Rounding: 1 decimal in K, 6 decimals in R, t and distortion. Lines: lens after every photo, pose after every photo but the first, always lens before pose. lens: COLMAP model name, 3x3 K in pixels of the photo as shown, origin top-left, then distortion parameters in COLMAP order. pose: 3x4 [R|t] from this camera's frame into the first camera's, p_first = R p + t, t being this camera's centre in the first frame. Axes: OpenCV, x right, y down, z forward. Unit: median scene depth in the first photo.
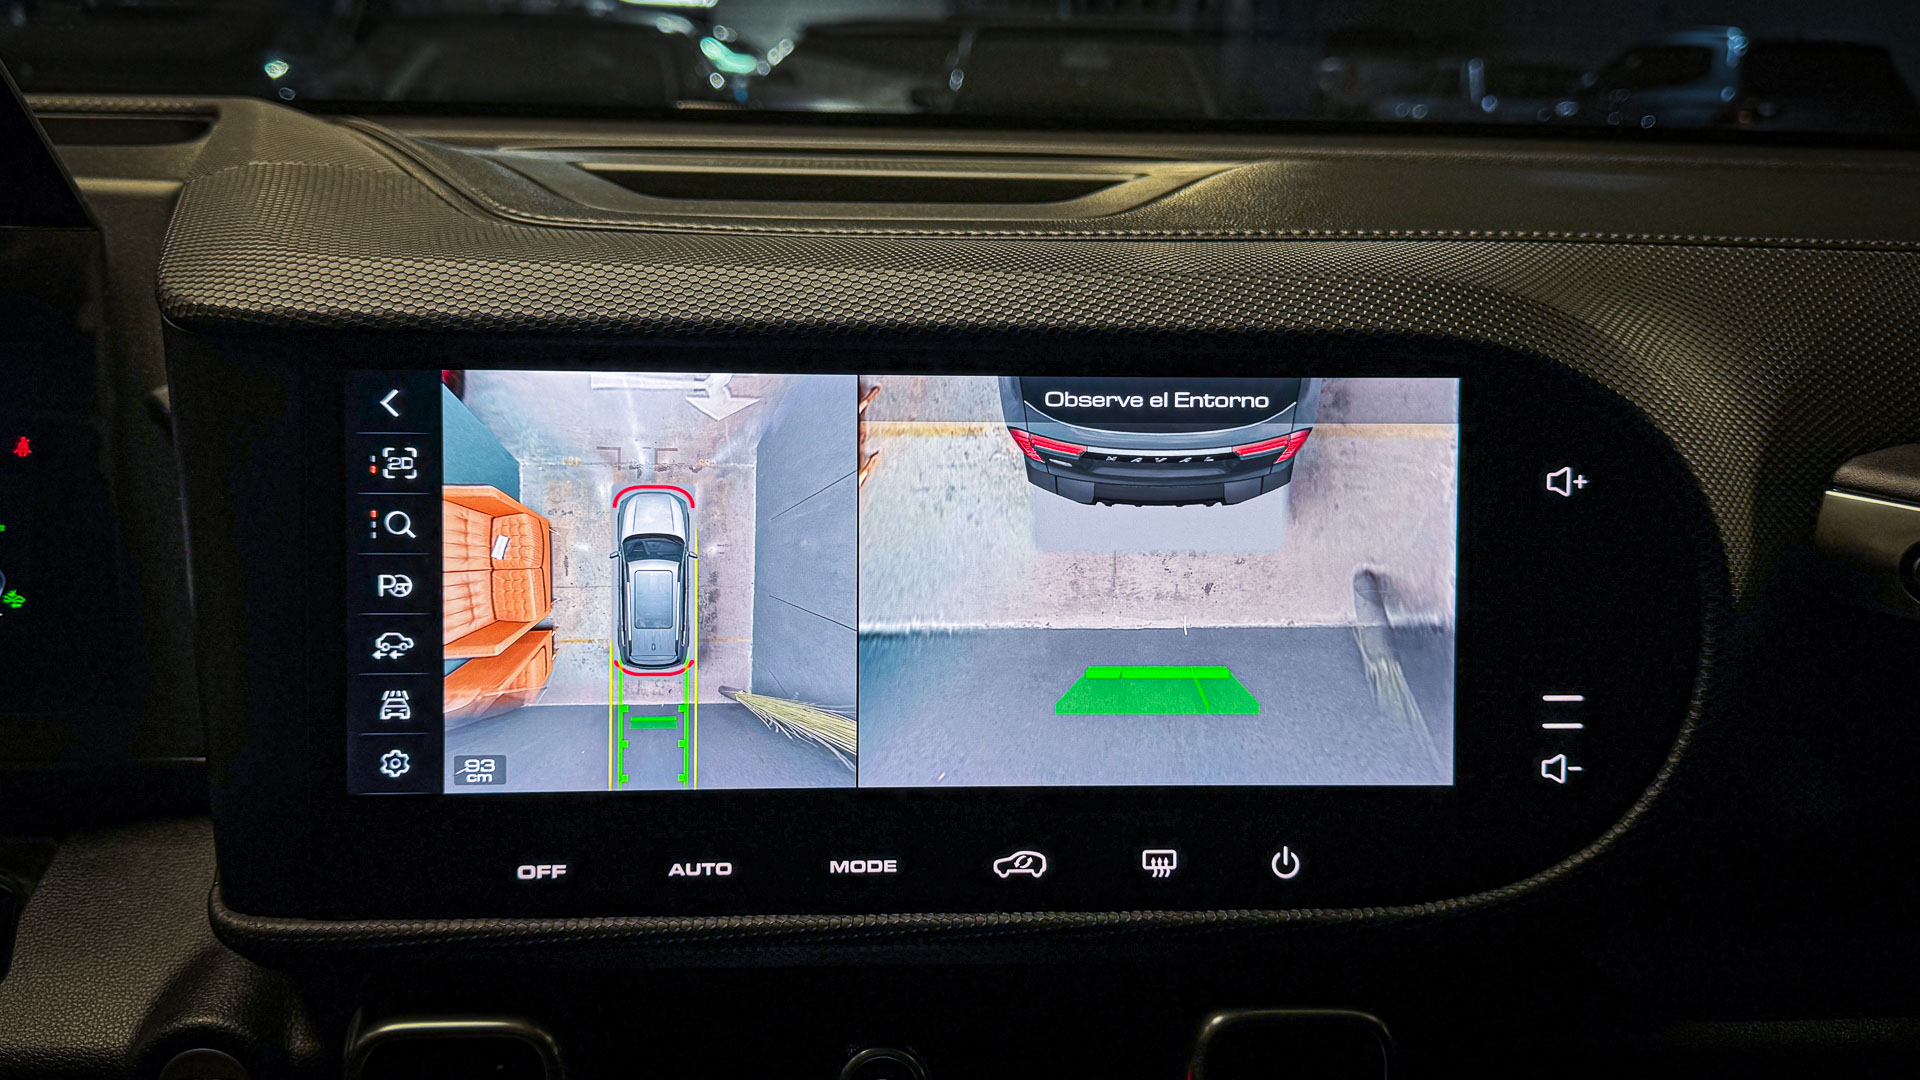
lens RADIAL K [[1713.8, 0, 938.5], [0, 1713.8, 531.8], [0, 0, 1]] dist [0.167685, -0.367758]
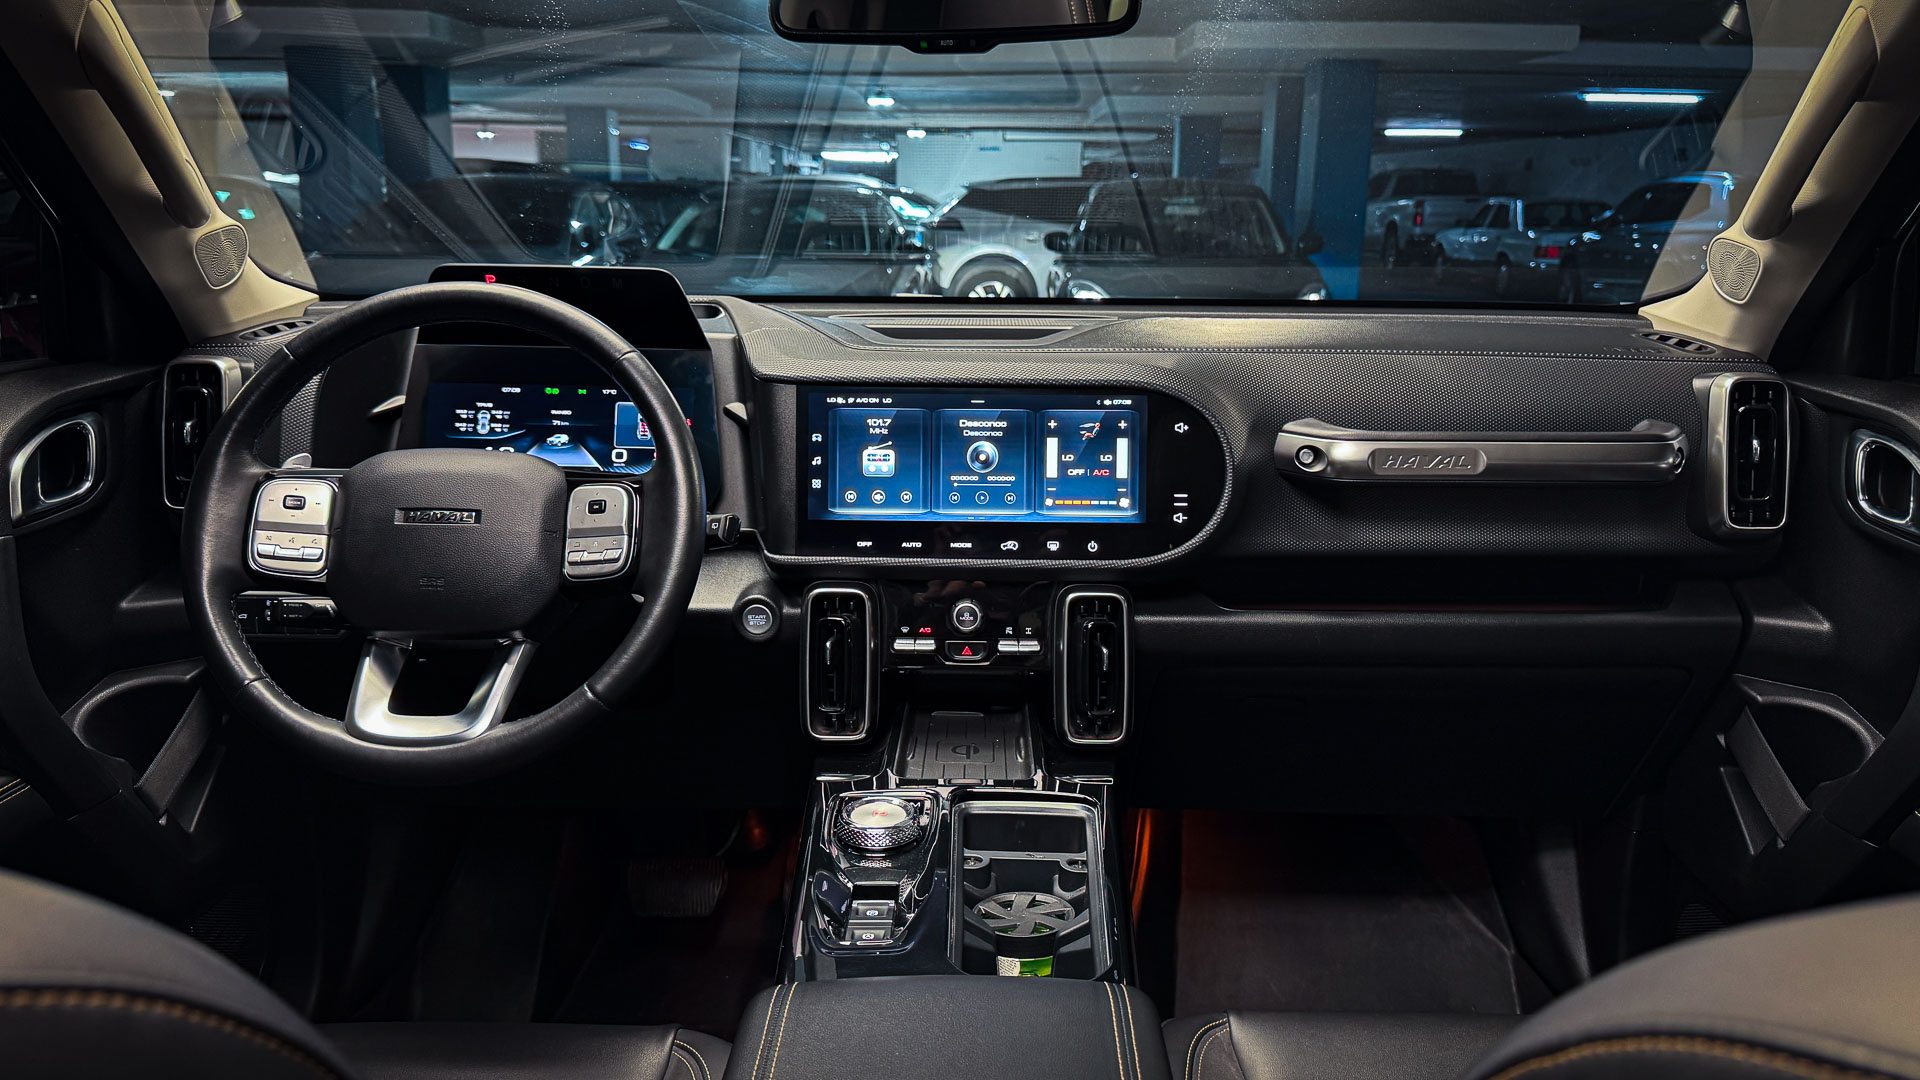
lens RADIAL K [[1371.2, 0, 960.0], [0, 1371.2, 540.0], [0, 0, 1]] dist [0.107022, -0.193420]
pose [[0.996633, 0.003941, -0.081899, 0.163228], [-0.006247, 0.999590, -0.027930, 0.251609], [0.081755, 0.028348, 0.996249, -1.549463]]
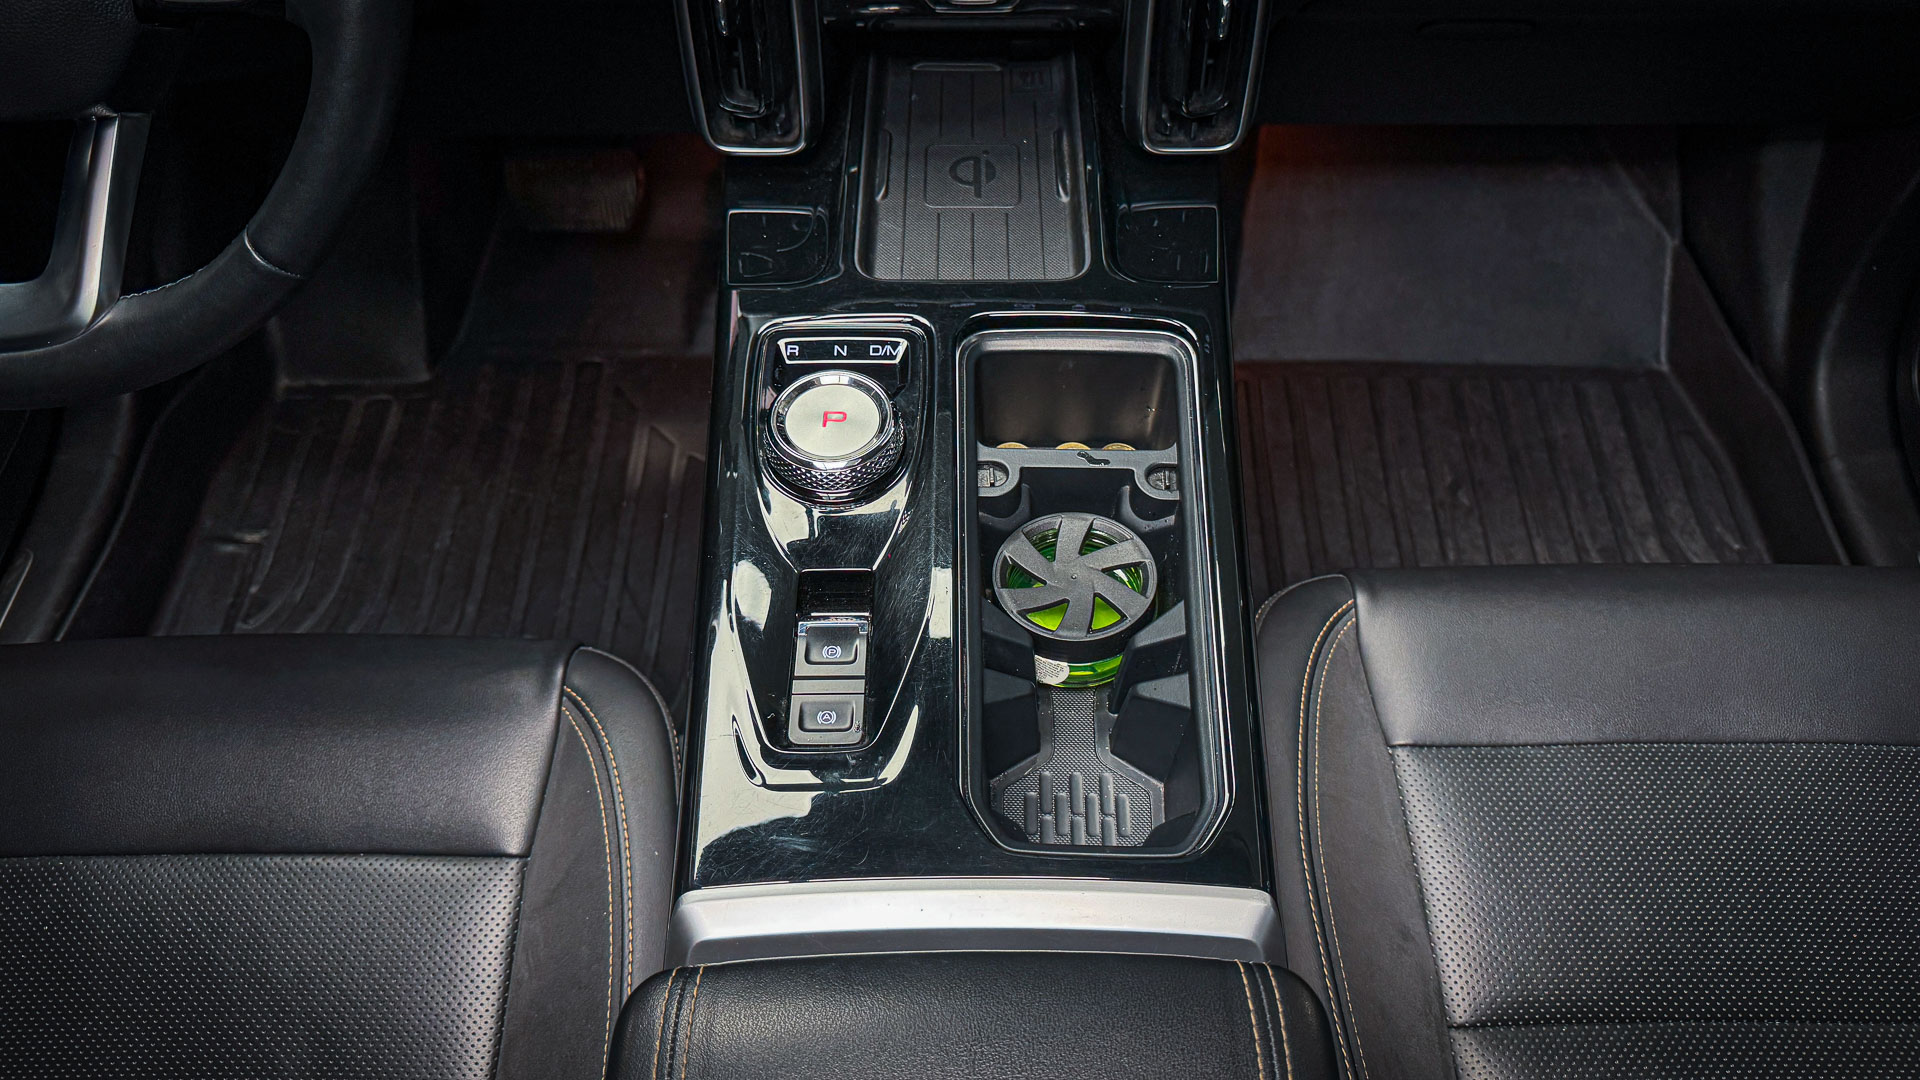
lens RADIAL K [[1371.2, 0, 960.0], [0, 1371.2, 540.0], [0, 0, 1]] dist [0.107022, -0.193420]
pose [[0.997684, 0.038622, -0.055999, 0.054981], [0.005348, 0.776121, 0.630562, -0.078289], [0.067815, -0.629401, 0.774116, -0.462065]]
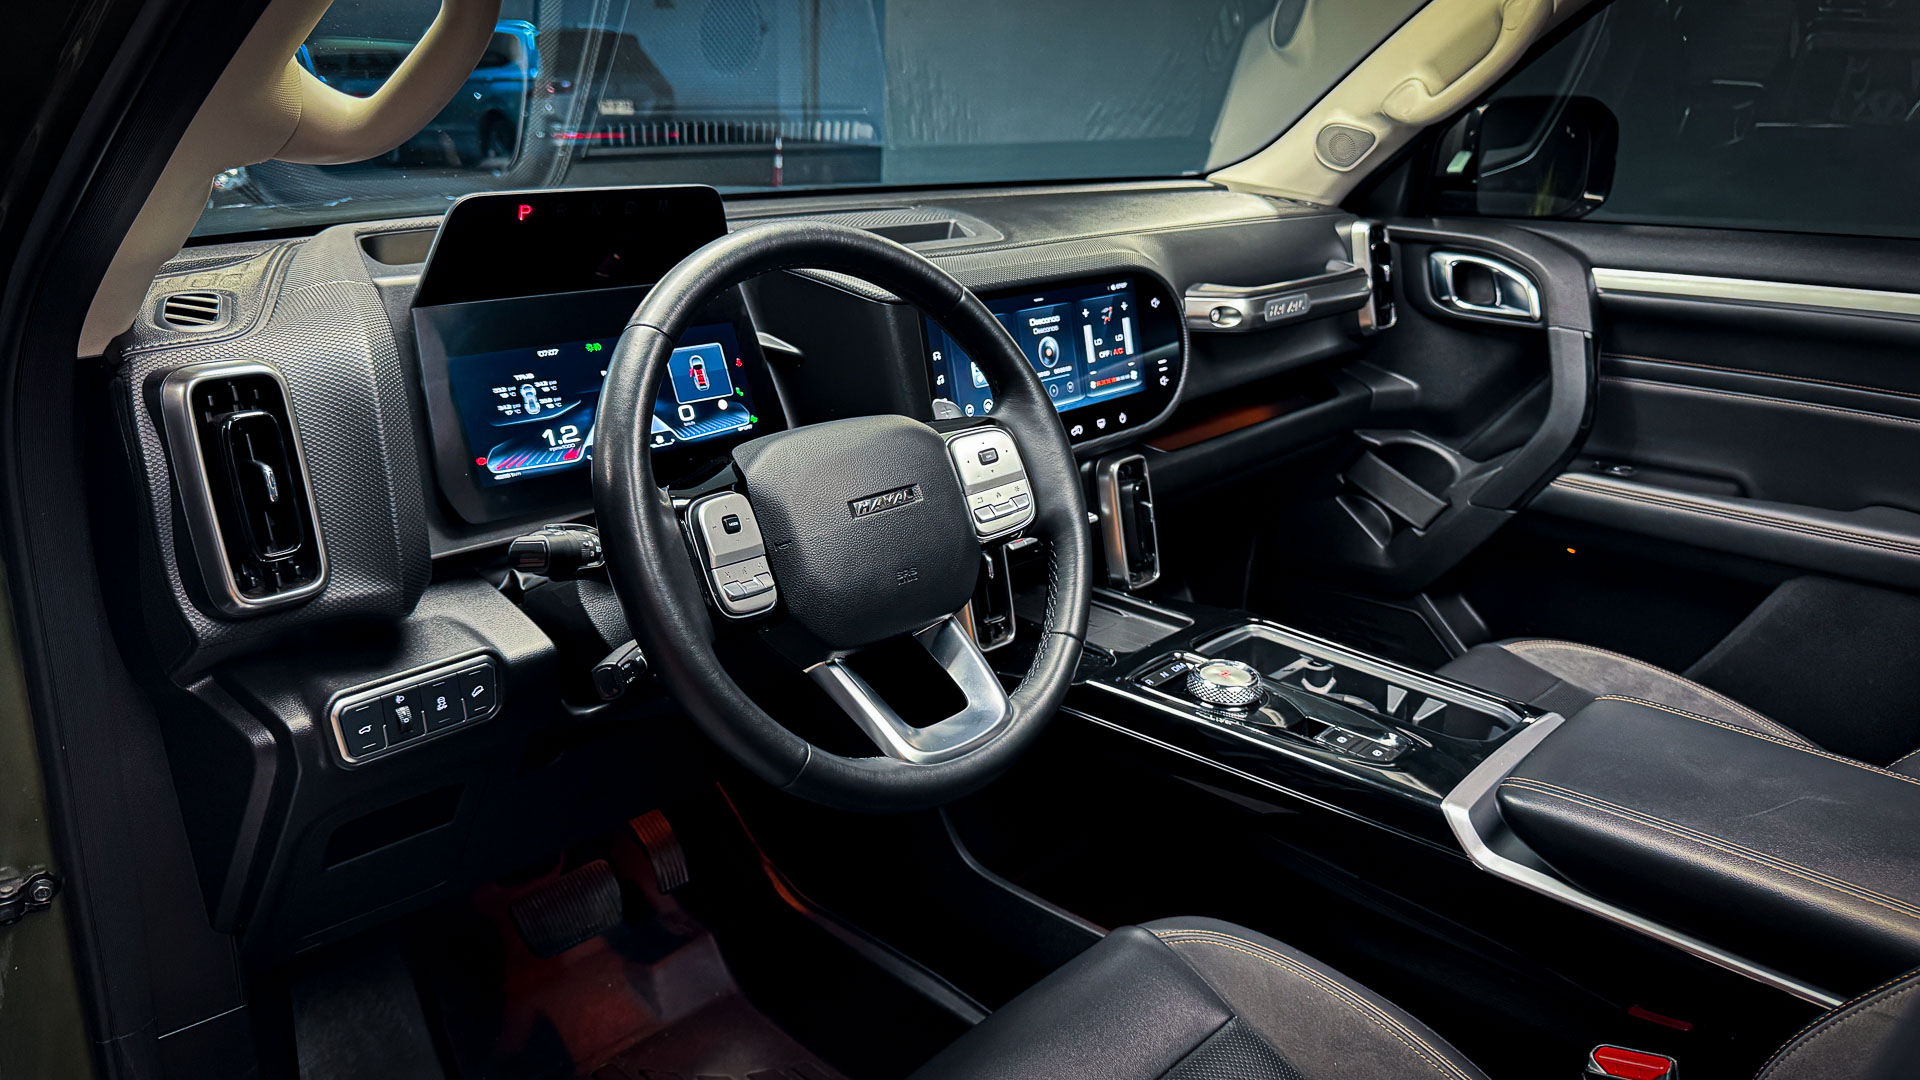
lens RADIAL K [[1328.2, 0, 960.0], [0, 1328.2, 540.0], [0, 0, 1]] dist [0.115899, 0.000135]
pose [[0.734966, -0.230244, 0.637819, -1.877216], [0.176290, 0.973126, 0.148145, -0.032308], [-0.654788, 0.003559, 0.755804, -0.873512]]
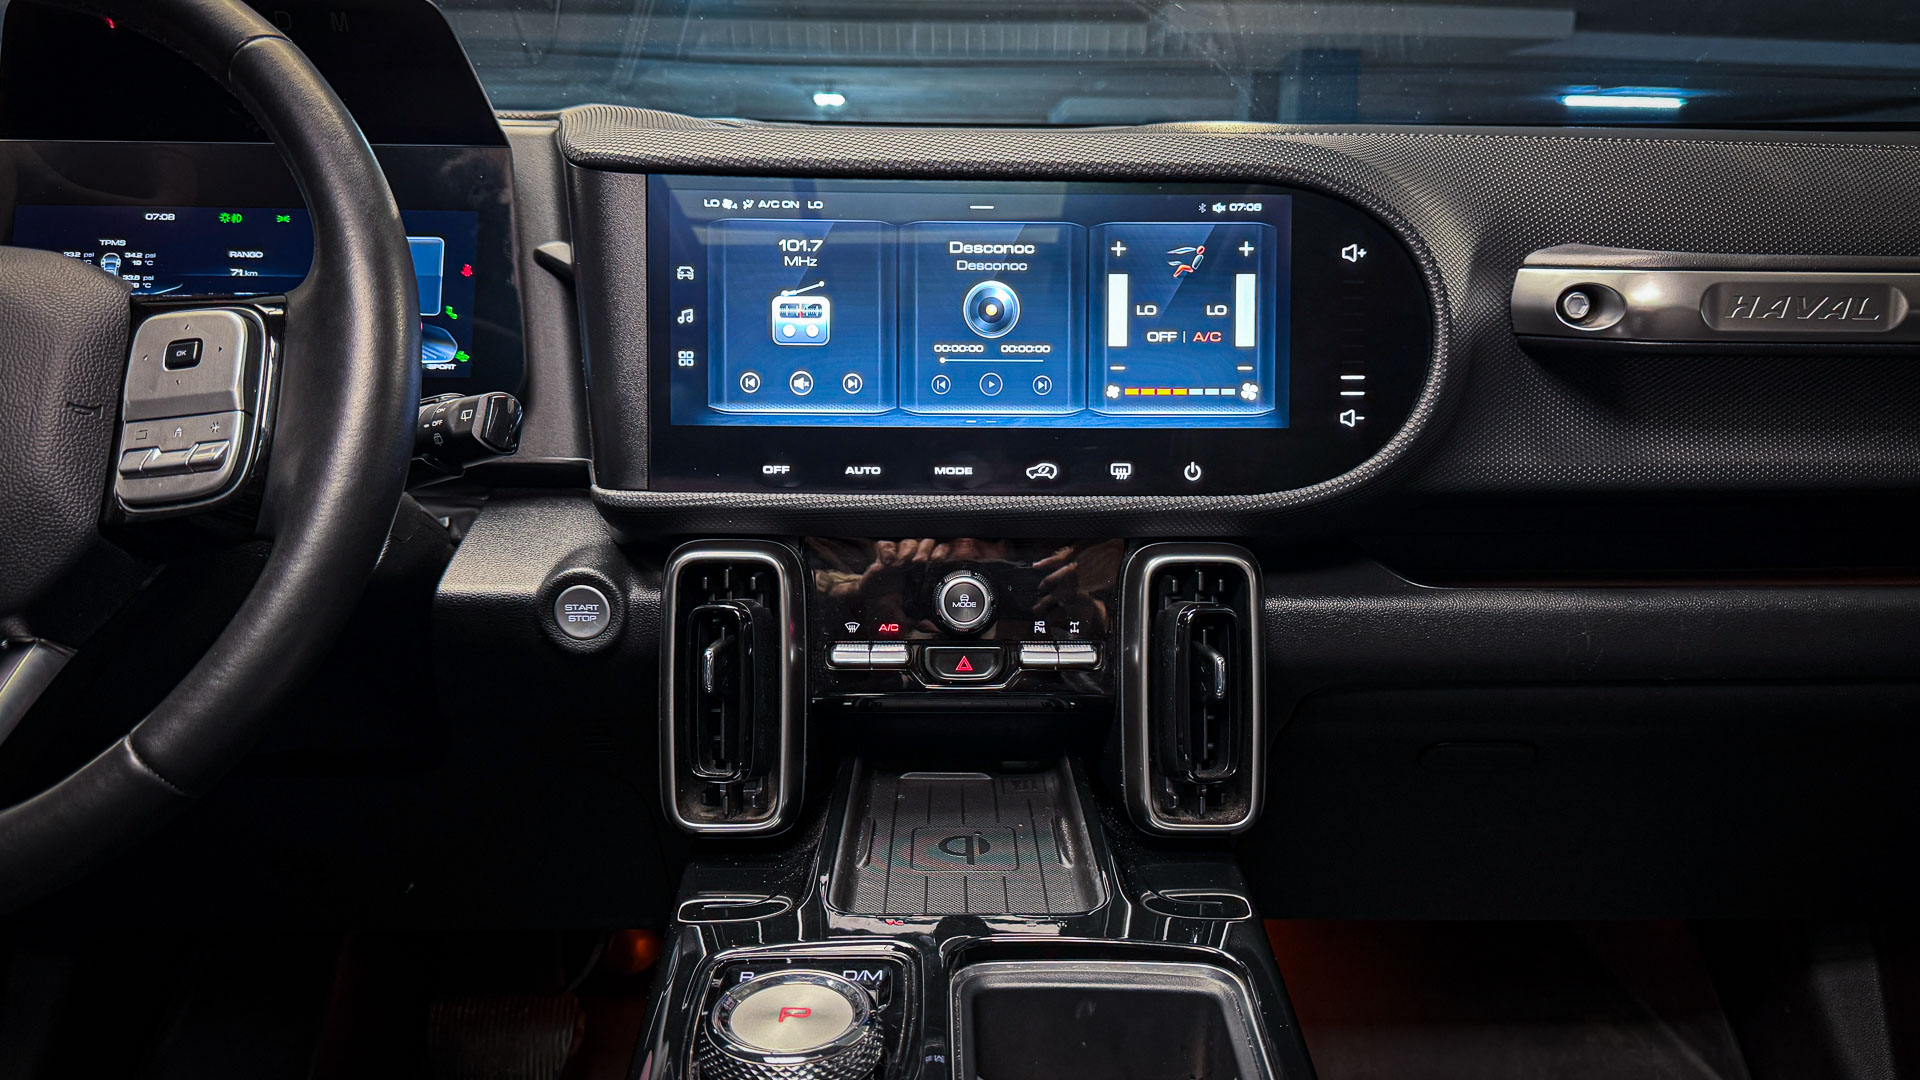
lens RADIAL K [[1405.2, 0, 960.4], [0, 1405.2, 570.6], [0, 0, 1]] dist [0.108176, -0.210075]
pose [[0.998702, -0.003580, -0.050811, 0.036524], [0.002109, 0.999578, -0.028978, 0.332624], [0.050893, 0.028833, 0.998288, -0.440506]]
